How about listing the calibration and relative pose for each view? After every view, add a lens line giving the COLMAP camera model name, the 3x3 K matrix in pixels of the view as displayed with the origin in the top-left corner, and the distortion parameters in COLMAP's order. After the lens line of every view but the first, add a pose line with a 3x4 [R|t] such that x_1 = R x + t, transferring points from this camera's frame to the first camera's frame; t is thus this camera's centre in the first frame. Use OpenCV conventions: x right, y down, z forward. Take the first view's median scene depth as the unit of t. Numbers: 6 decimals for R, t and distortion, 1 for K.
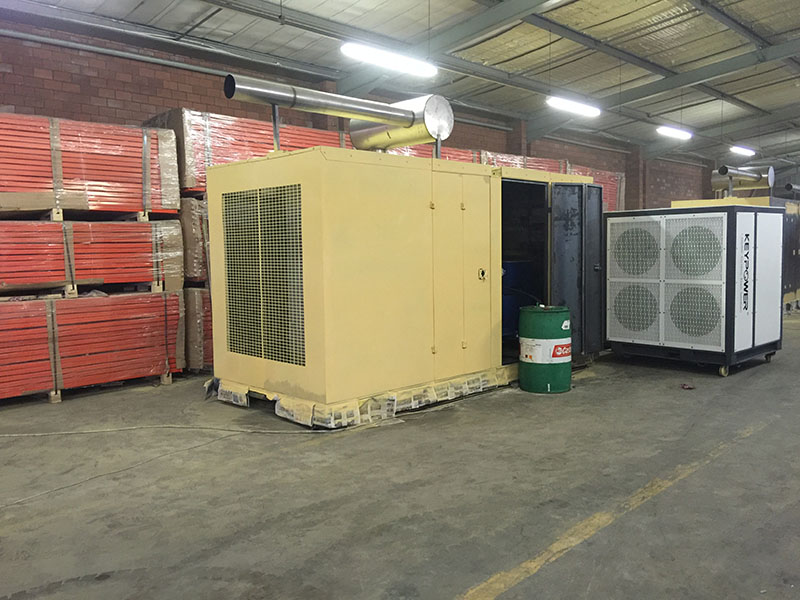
lens RADIAL K [[667.7, 0, 393.5], [0, 667.7, 295.1], [0, 0, 1]] dist [0.019202, -0.010709]
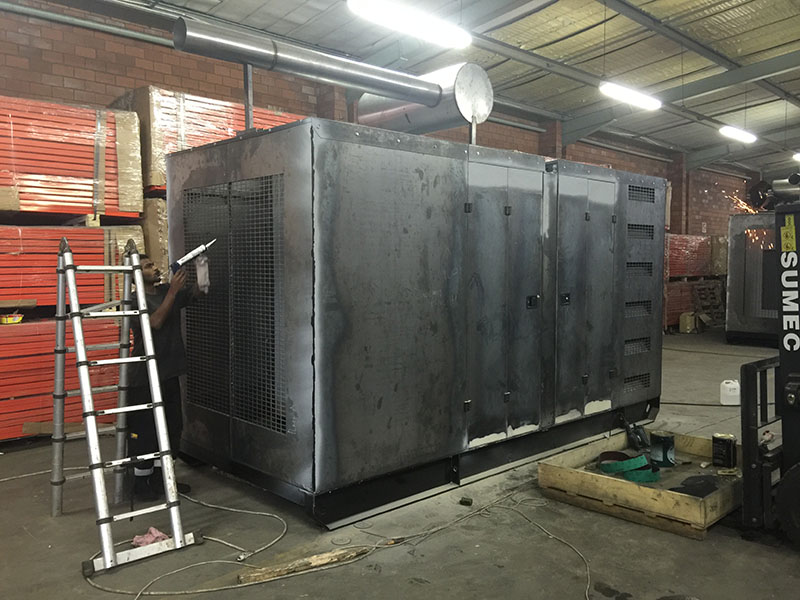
lens RADIAL K [[680.7, 0, 406.3], [0, 680.7, 306.2], [0, 0, 1]] dist [0.034739, -0.044633]
pose [[0.999851, 0.017130, -0.002329, -0.001546], [-0.017134, 0.999851, -0.001902, -0.018164], [0.002296, 0.001941, 0.999995, 0.167091]]
